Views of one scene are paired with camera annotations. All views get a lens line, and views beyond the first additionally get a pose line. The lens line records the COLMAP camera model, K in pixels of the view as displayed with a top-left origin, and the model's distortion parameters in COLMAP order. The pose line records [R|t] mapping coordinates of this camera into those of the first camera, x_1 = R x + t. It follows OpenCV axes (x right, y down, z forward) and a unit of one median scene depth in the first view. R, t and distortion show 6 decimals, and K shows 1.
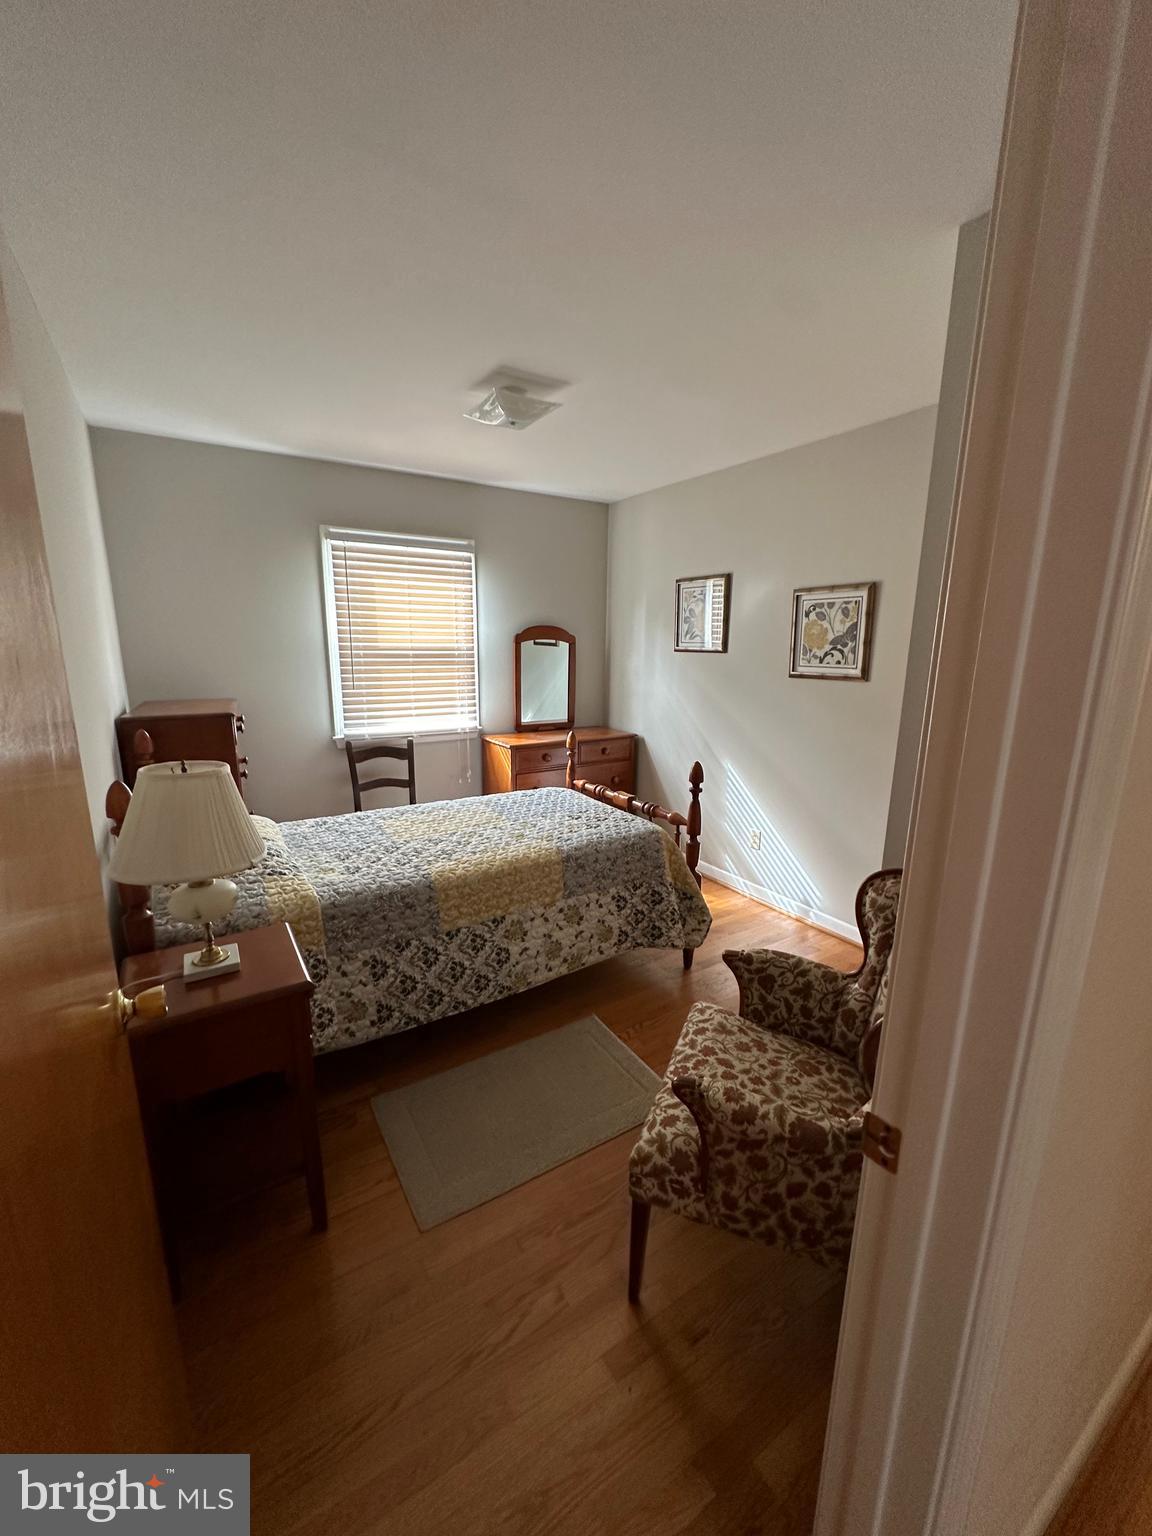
lens RADIAL K [[609.4, 0, 574.3], [0, 609.4, 774.3], [0, 0, 1]] dist [-0.001298, 0.000035]
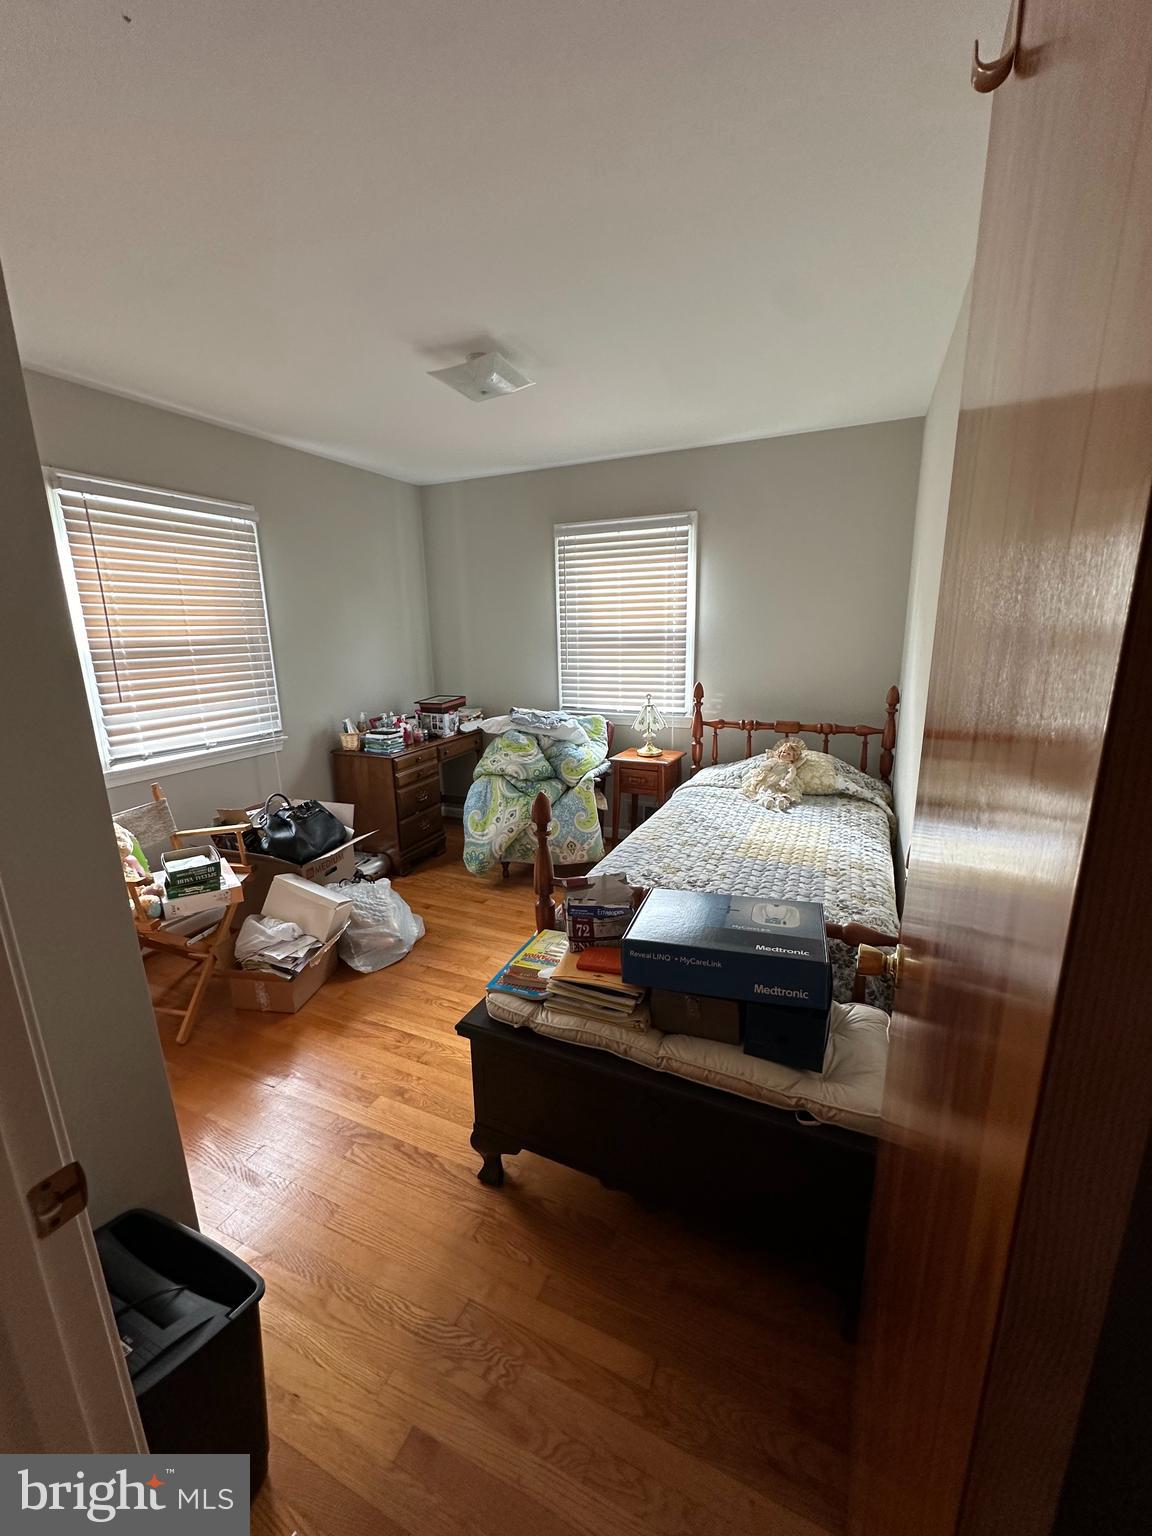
lens RADIAL K [[609.4, 0, 581.3], [0, 609.4, 765.8], [0, 0, 1]] dist [-0.001298, 0.000035]
pose [[0.832449, -0.144928, 0.534812, -0.319417], [0.140781, 0.988836, 0.048833, -0.026379], [-0.535919, 0.034640, 0.843559, 0.116436]]
